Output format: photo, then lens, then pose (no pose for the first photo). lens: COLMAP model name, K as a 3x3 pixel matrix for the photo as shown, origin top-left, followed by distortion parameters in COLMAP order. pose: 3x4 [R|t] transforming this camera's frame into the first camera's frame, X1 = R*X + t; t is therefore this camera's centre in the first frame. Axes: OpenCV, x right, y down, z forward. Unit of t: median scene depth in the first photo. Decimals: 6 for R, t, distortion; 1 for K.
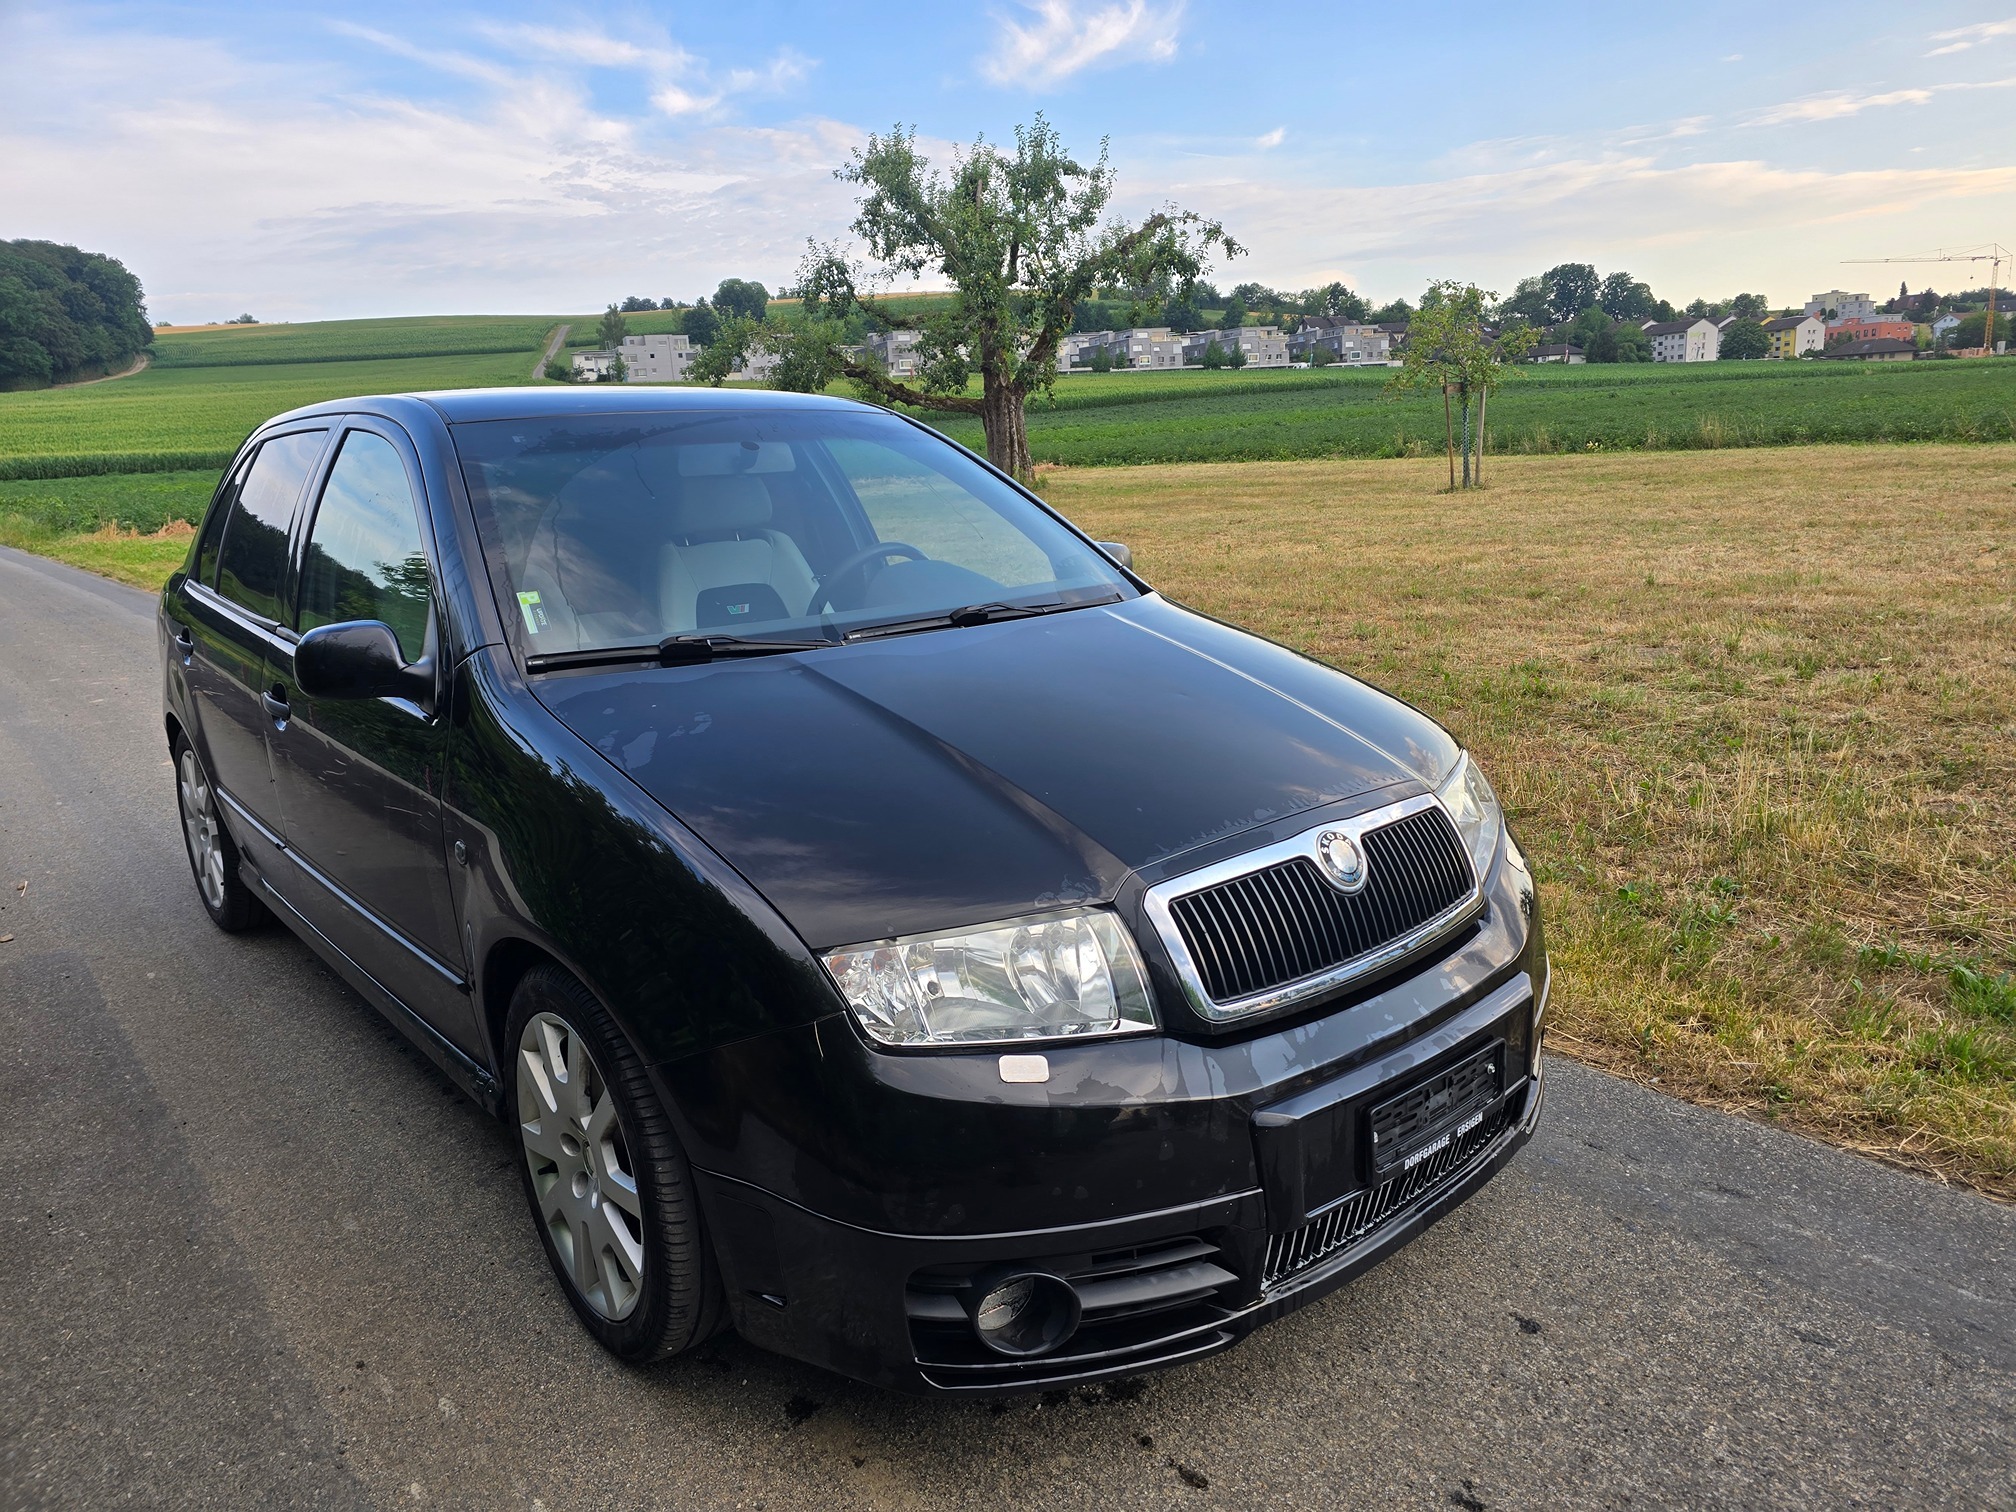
lens RADIAL K [[1384.2, 0, 1025.5], [0, 1384.2, 745.3], [0, 0, 1]] dist [0.060129, -0.057539]
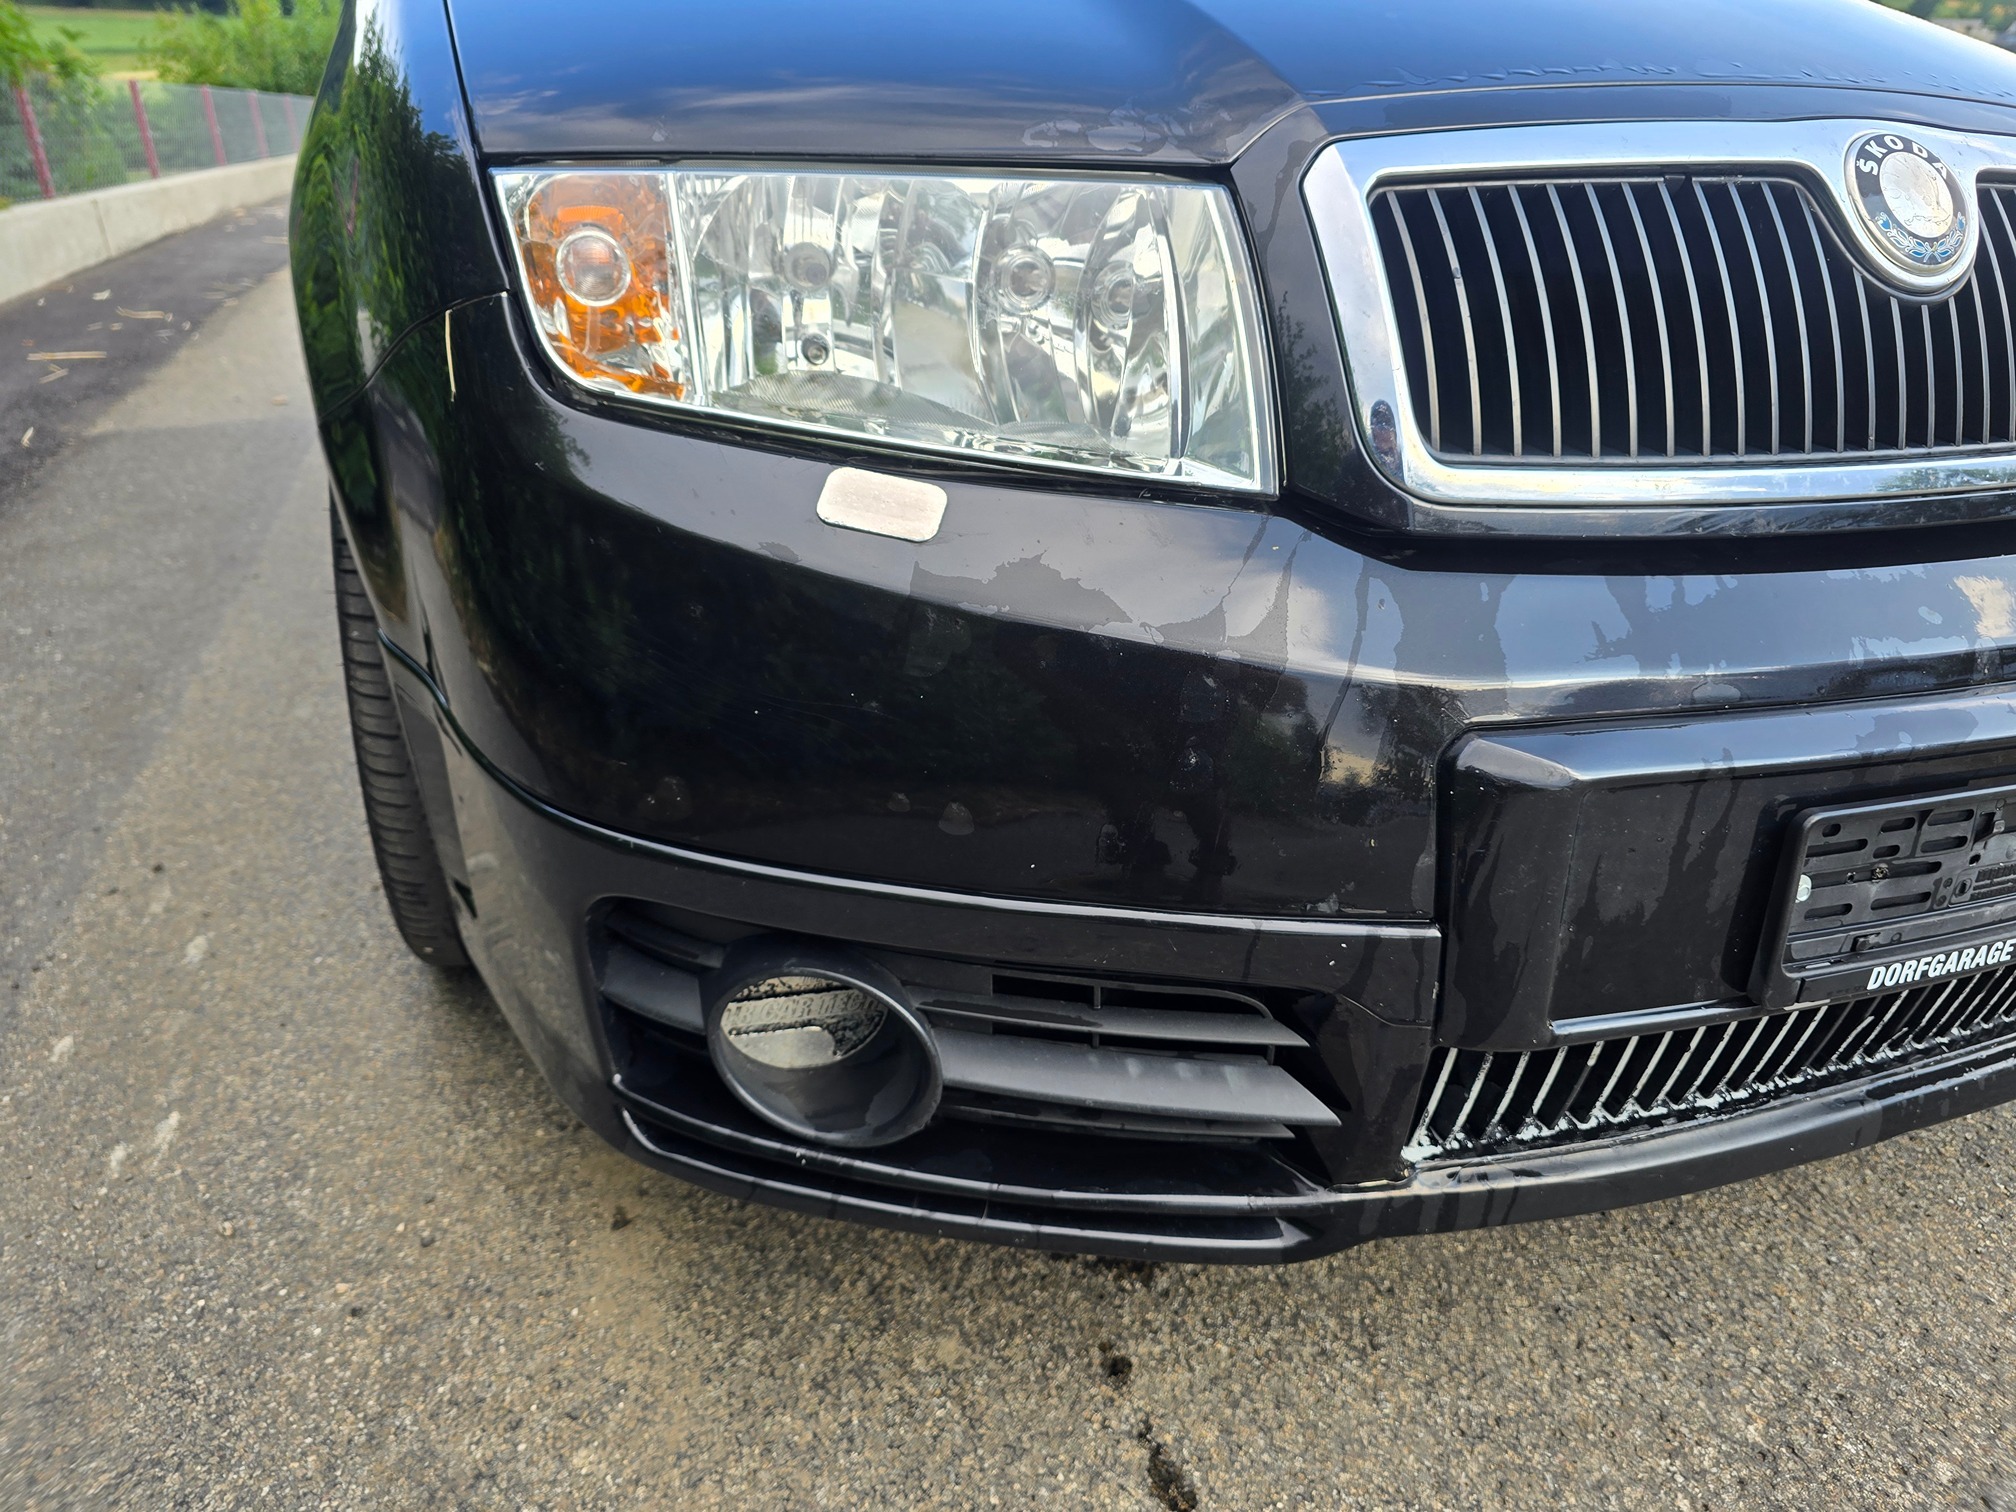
lens RADIAL K [[1384.2, 0, 1025.5], [0, 1384.2, 745.3], [0, 0, 1]] dist [0.060129, -0.057539]
pose [[0.931069, 0.205450, -0.301497, 0.159040], [-0.145211, 0.966779, 0.210361, 0.192135], [0.334700, -0.152080, 0.929972, 0.574002]]
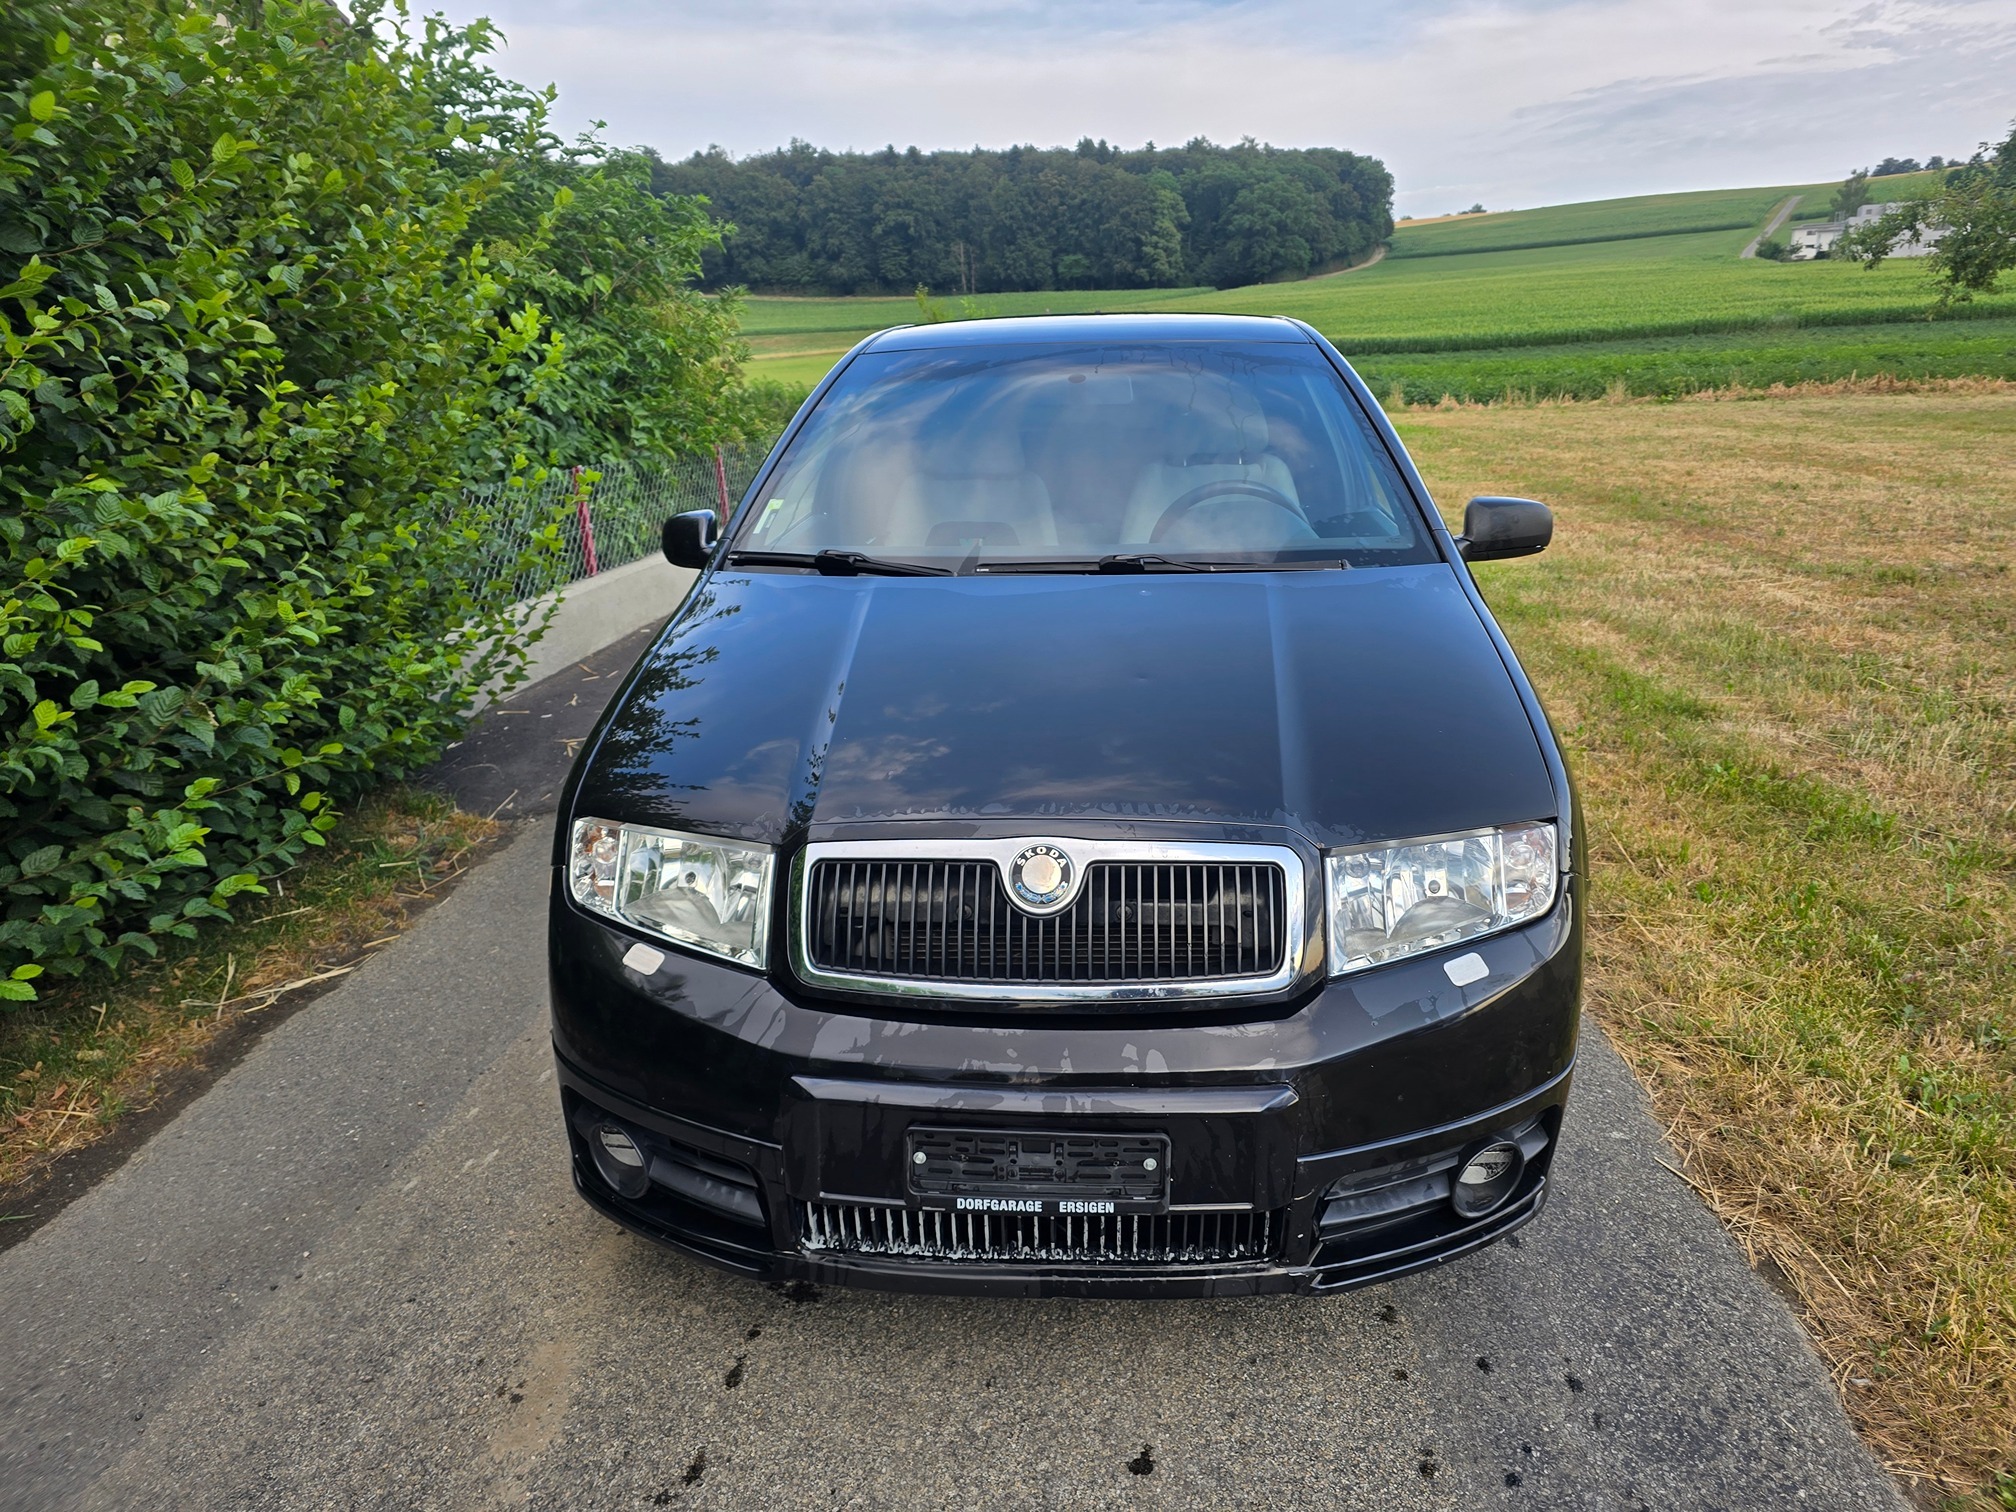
lens RADIAL K [[1390.9, 0, 1011.6], [0, 1390.9, 723.2], [0, 0, 1]] dist [0.055074, -0.048105]
pose [[0.699934, 0.205484, -0.684009, 0.880338], [-0.163247, 0.978393, 0.126873, -0.140349], [0.695301, 0.022860, 0.718355, 0.345269]]
